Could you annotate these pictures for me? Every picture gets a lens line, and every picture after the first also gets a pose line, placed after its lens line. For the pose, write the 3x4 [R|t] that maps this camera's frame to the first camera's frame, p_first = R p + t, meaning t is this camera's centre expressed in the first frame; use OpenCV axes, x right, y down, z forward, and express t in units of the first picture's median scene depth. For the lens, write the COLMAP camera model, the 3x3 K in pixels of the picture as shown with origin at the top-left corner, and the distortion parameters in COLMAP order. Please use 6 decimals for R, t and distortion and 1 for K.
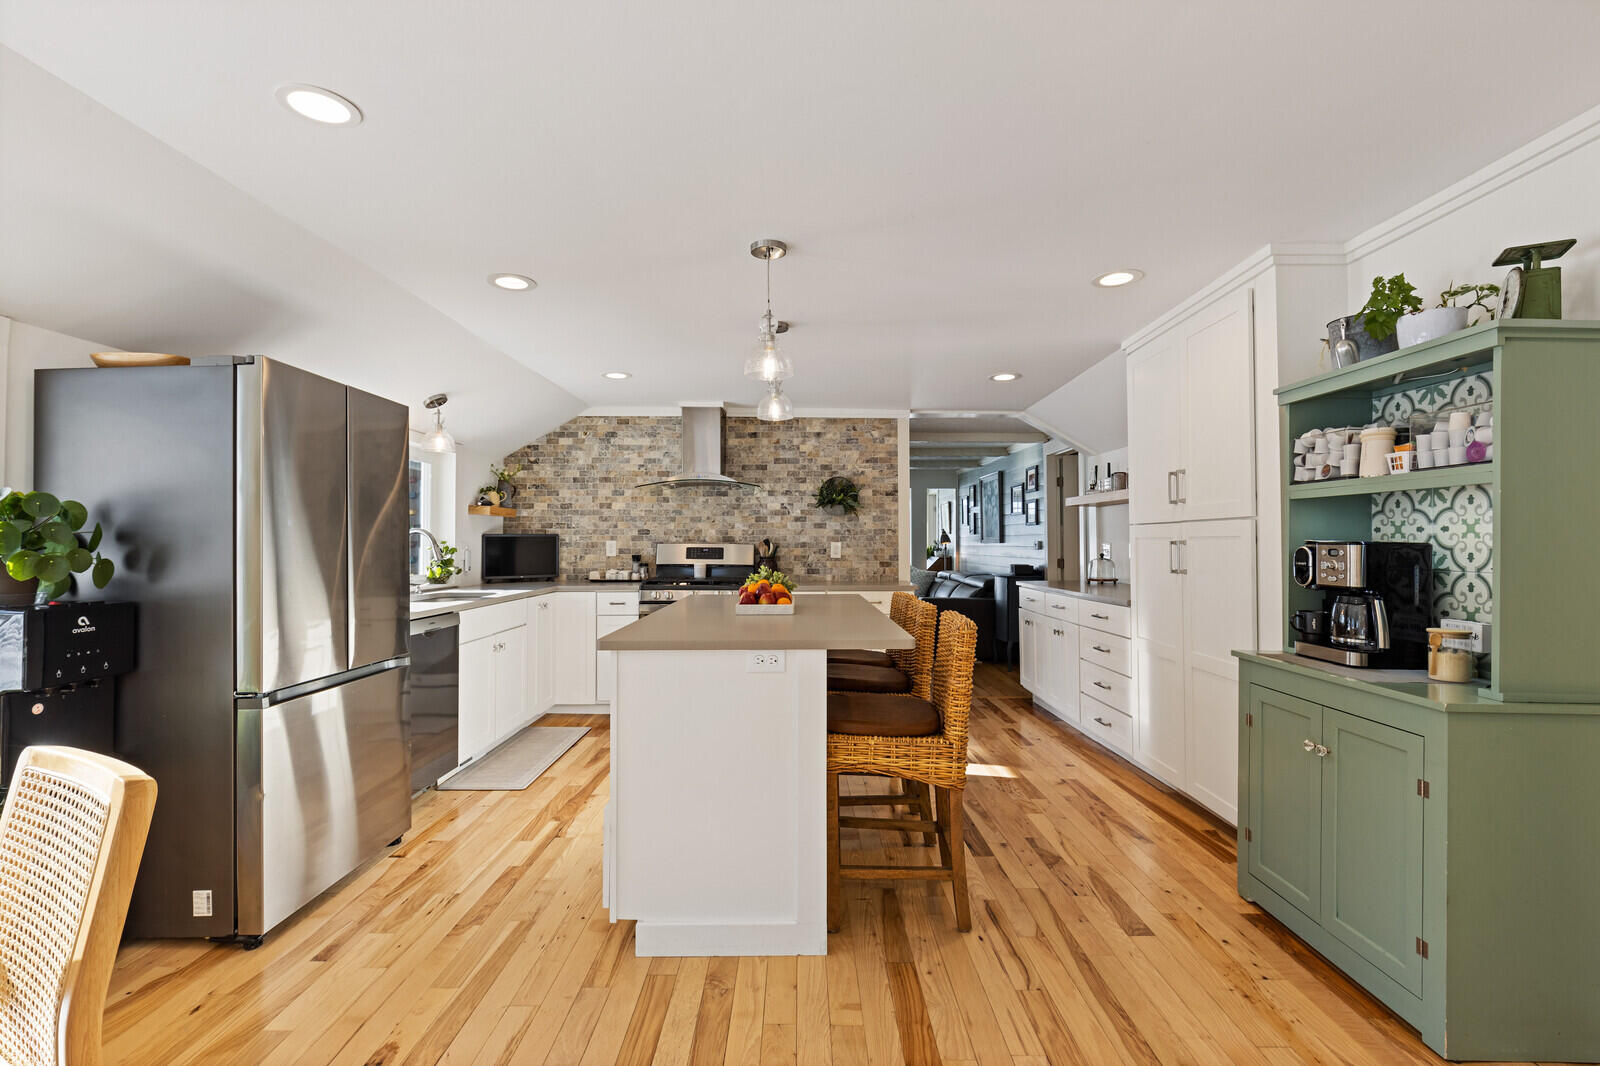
lens RADIAL K [[721.1, 0, 783.9], [0, 721.1, 534.8], [0, 0, 1]] dist [-0.005033, 0.000140]
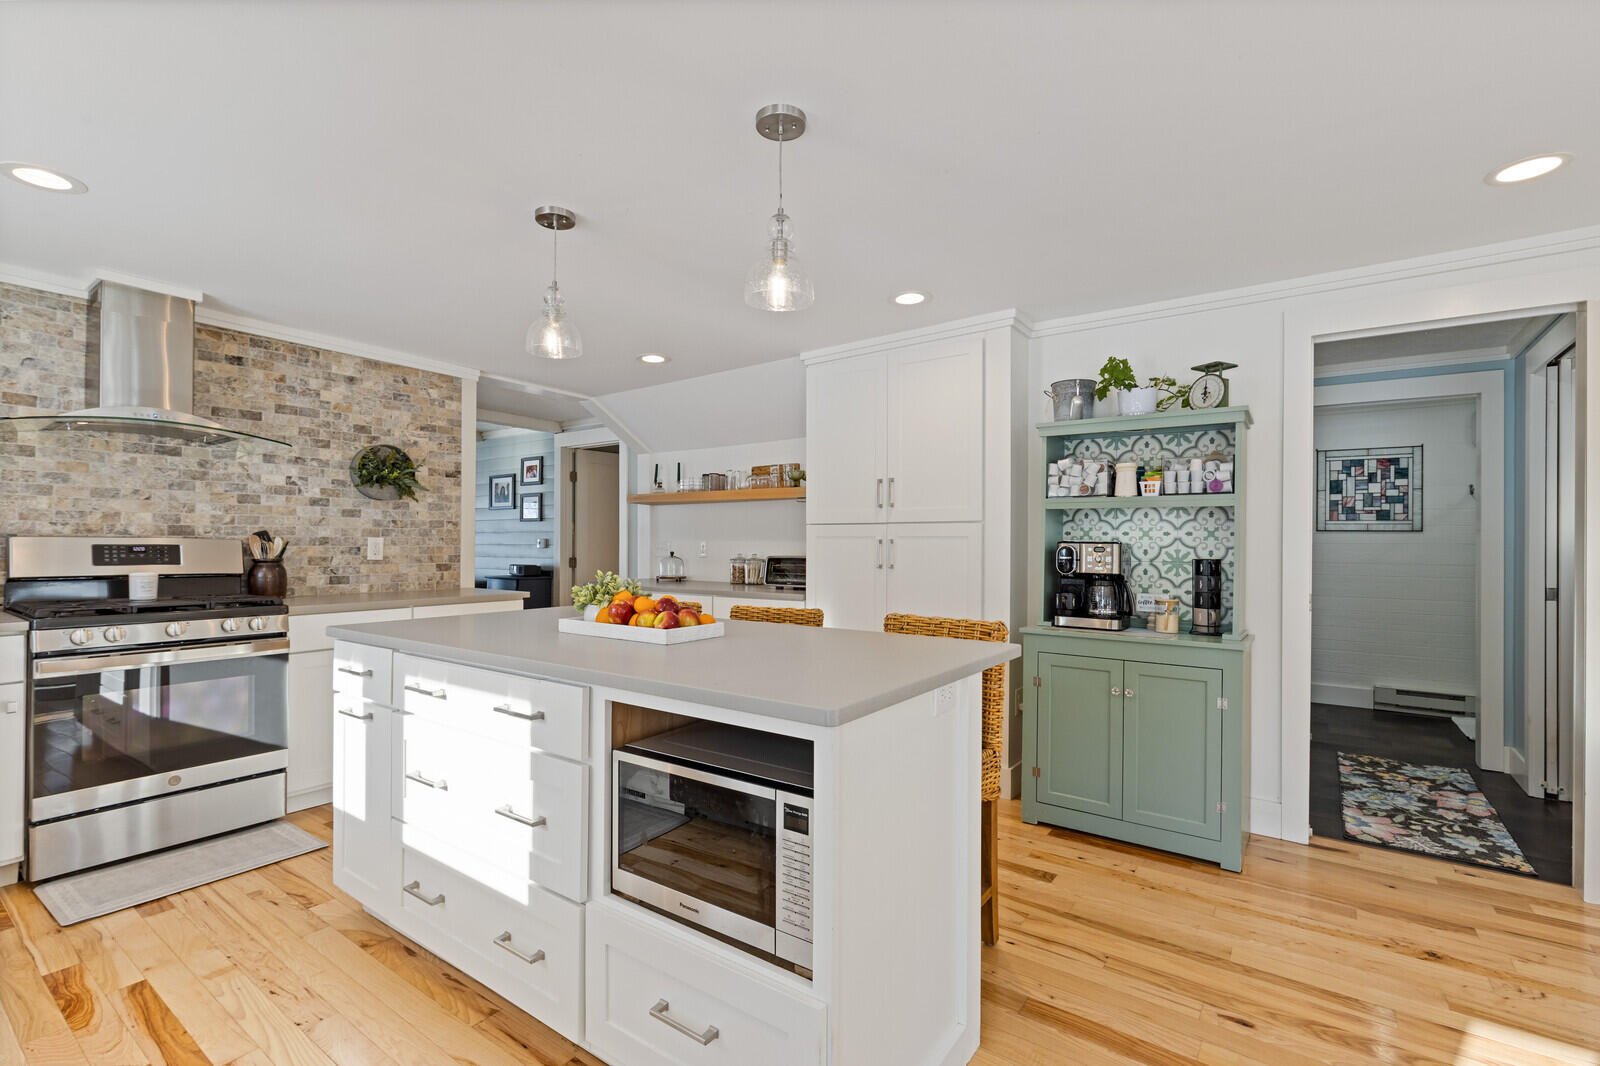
lens RADIAL K [[721.1, 0, 788.5], [0, 721.1, 542.5], [0, 0, 1]] dist [-0.005033, 0.000140]
pose [[0.571515, 0.005849, 0.820571, -0.275474], [-0.015988, 0.999864, 0.004008, 0.005874], [-0.820436, -0.015410, 0.571531, 0.270302]]
